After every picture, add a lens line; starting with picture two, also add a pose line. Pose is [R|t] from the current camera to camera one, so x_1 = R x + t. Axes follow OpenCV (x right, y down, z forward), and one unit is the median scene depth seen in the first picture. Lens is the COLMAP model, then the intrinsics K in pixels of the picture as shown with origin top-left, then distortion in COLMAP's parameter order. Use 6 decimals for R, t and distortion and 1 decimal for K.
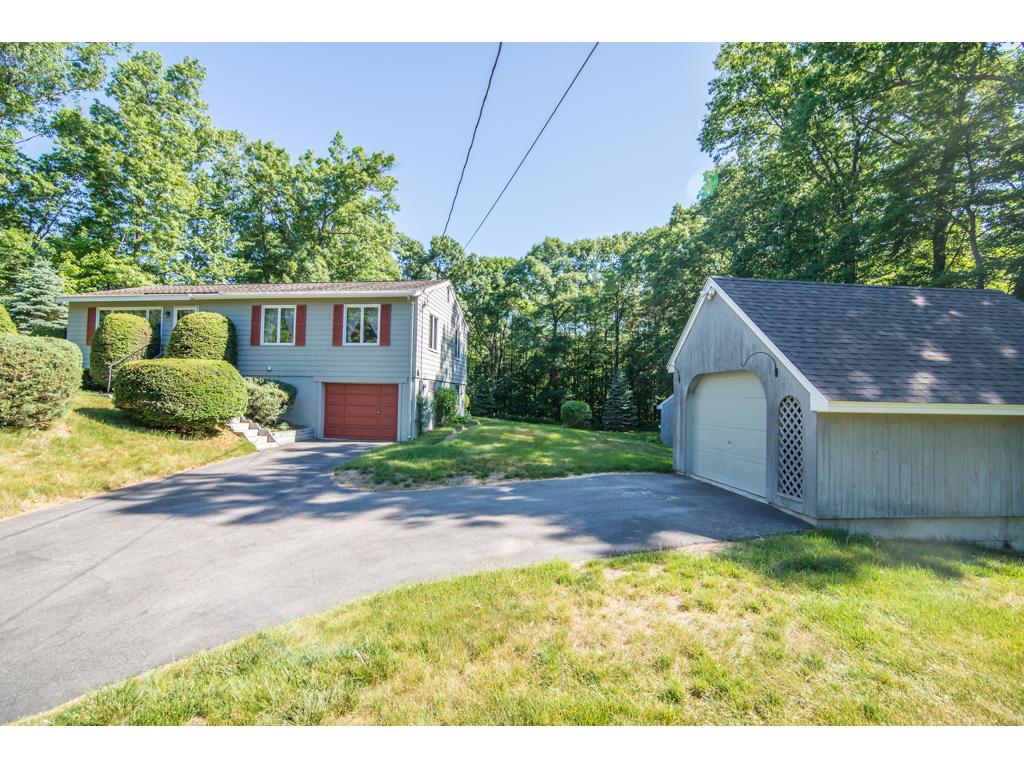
lens RADIAL K [[469.0, 0, 515.4], [0, 469.0, 384.3], [0, 0, 1]] dist [-0.020703, 0.002490]
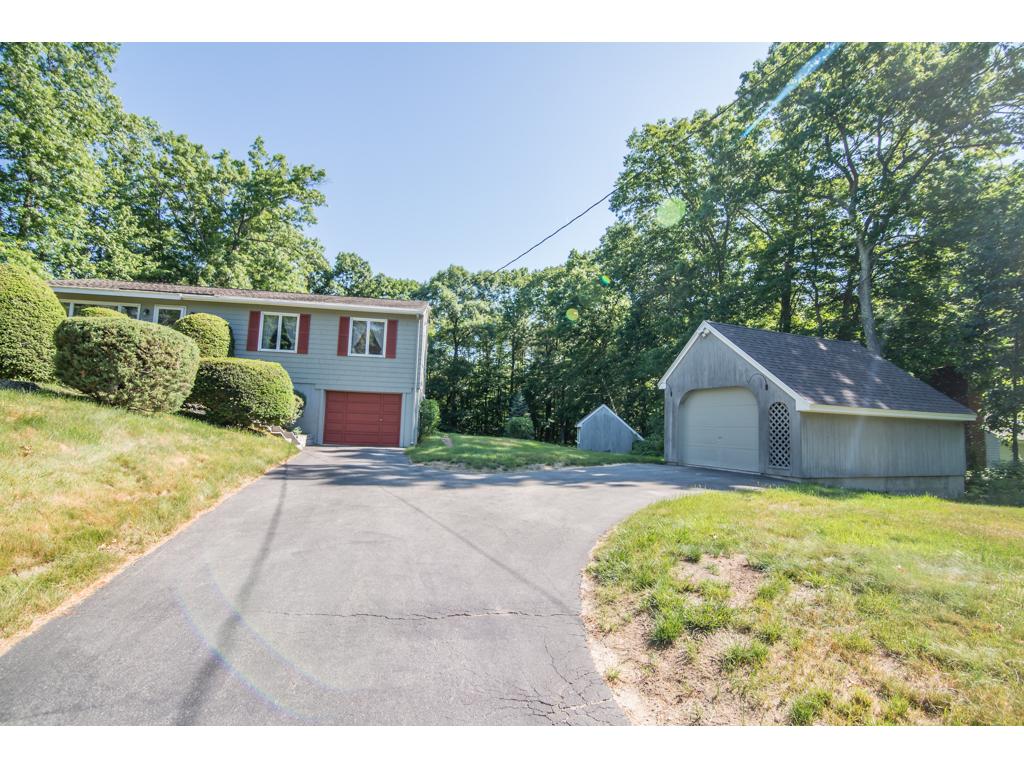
lens RADIAL K [[469.0, 0, 508.8], [0, 469.0, 387.4], [0, 0, 1]] dist [-0.020703, 0.002490]
pose [[0.961496, 0.037463, 0.272254, -0.145151], [-0.024494, 0.998404, -0.050880, 0.015861], [-0.273726, 0.042252, 0.960879, -0.052425]]
